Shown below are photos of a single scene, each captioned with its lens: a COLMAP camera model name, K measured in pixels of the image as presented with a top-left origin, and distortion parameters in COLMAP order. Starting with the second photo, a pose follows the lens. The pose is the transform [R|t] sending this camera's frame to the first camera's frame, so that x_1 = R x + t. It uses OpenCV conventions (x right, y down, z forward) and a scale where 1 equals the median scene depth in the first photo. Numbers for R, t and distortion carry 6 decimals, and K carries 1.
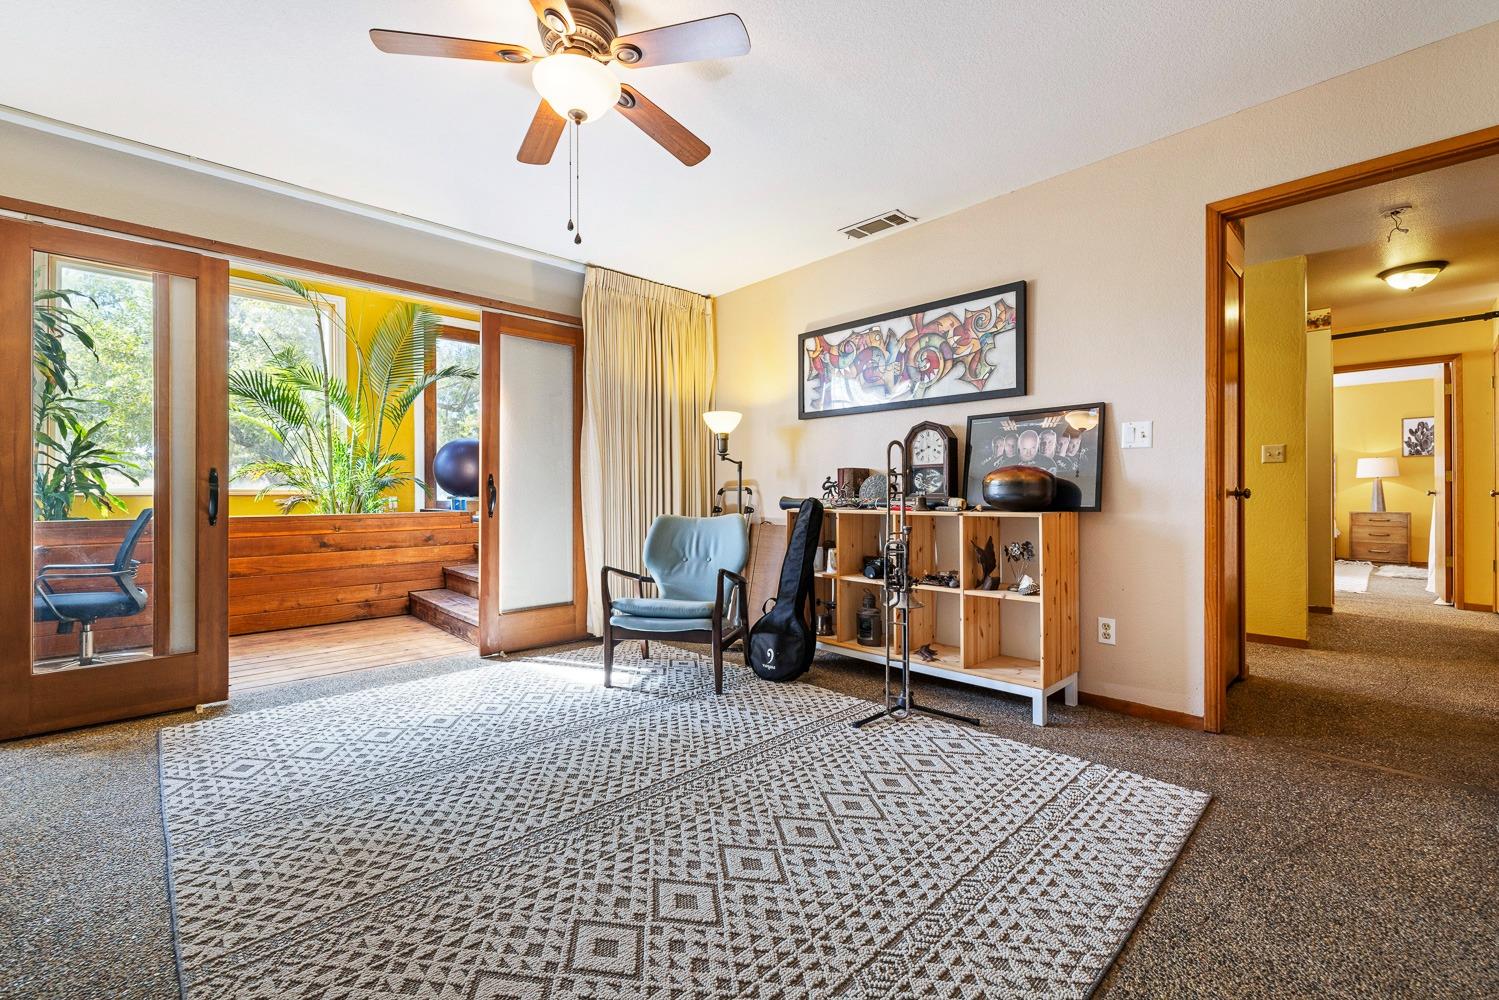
lens RADIAL K [[631.2, 0, 742.0], [0, 631.2, 493.7], [0, 0, 1]] dist [0.009884, 0.000220]
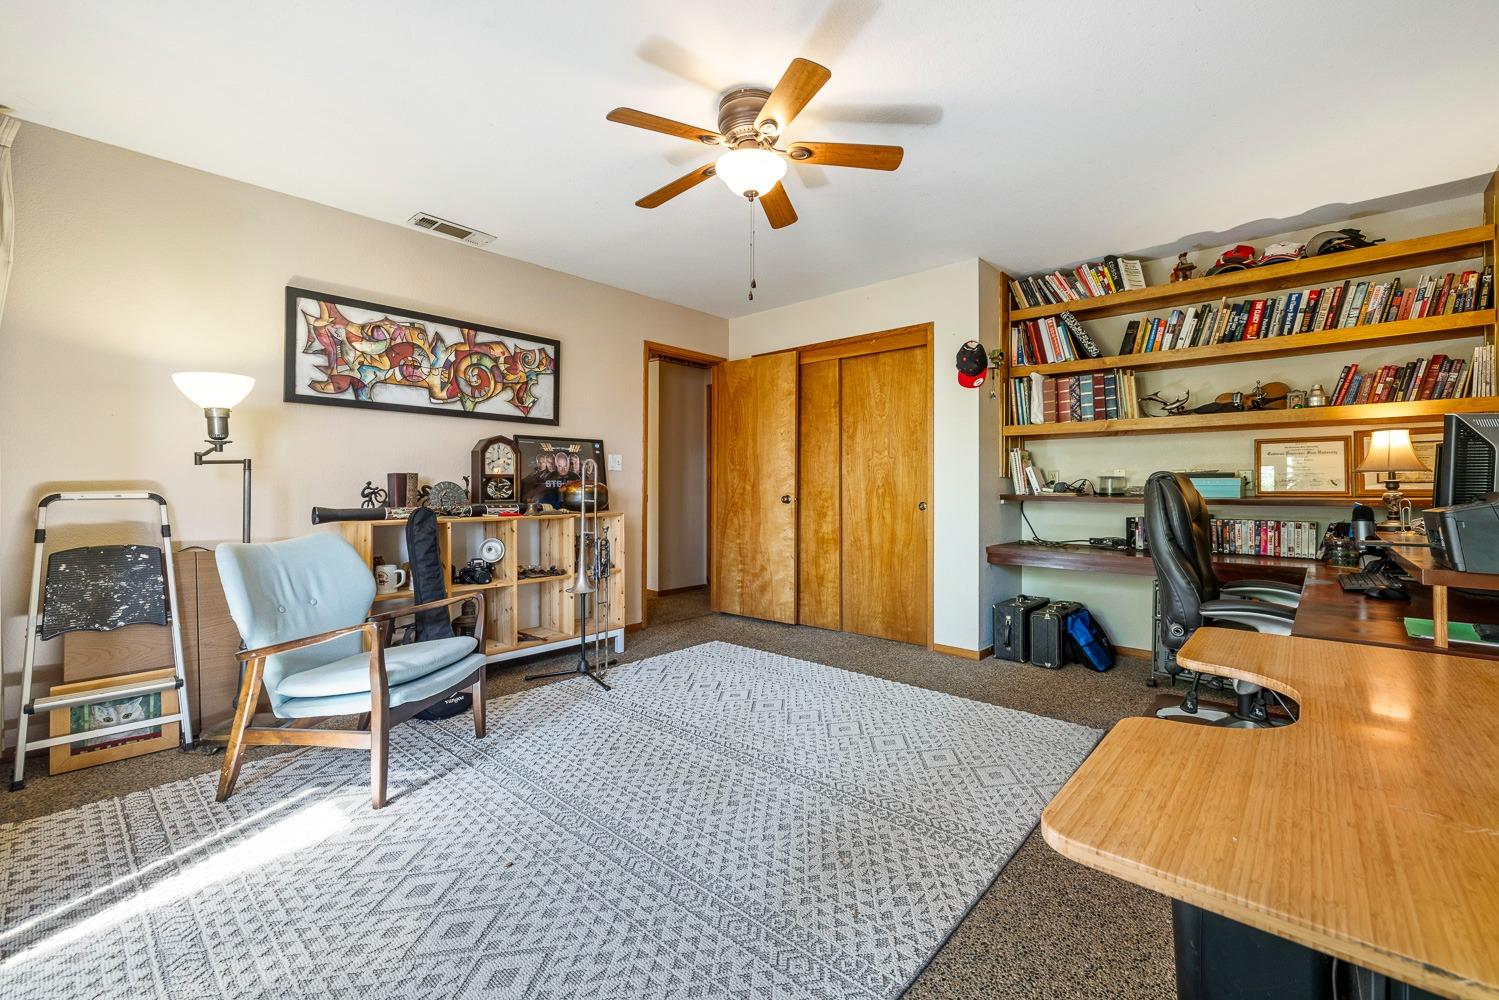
lens RADIAL K [[631.2, 0, 753.3], [0, 631.2, 493.1], [0, 0, 1]] dist [0.009884, 0.000220]
pose [[-0.080774, -0.006410, 0.996712, -0.885578], [-0.000931, 0.999979, 0.006355, -0.021427], [-0.996732, -0.000415, -0.080778, 0.666892]]
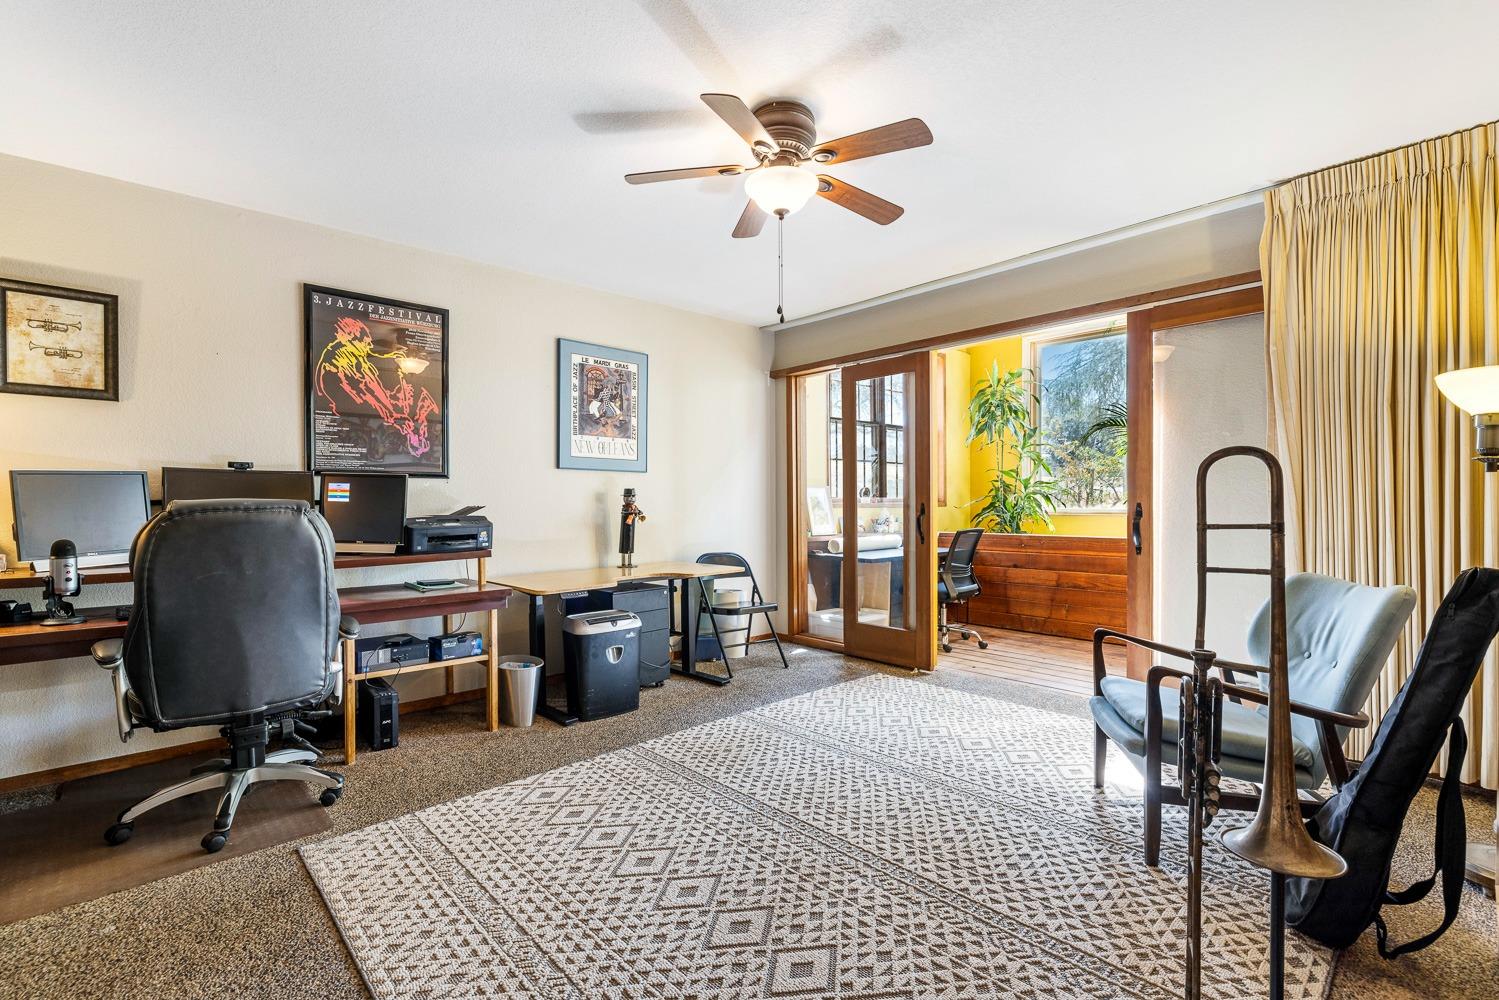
lens RADIAL K [[669.3, 0, 746.5], [0, 669.3, 501.9], [0, 0, 1]] dist [-0.003829, 0.000744]
pose [[-0.017833, -0.001840, -0.999839, 0.598490], [0.006057, 0.999980, -0.001949, -0.038771], [0.999823, -0.006090, -0.017822, 0.585250]]
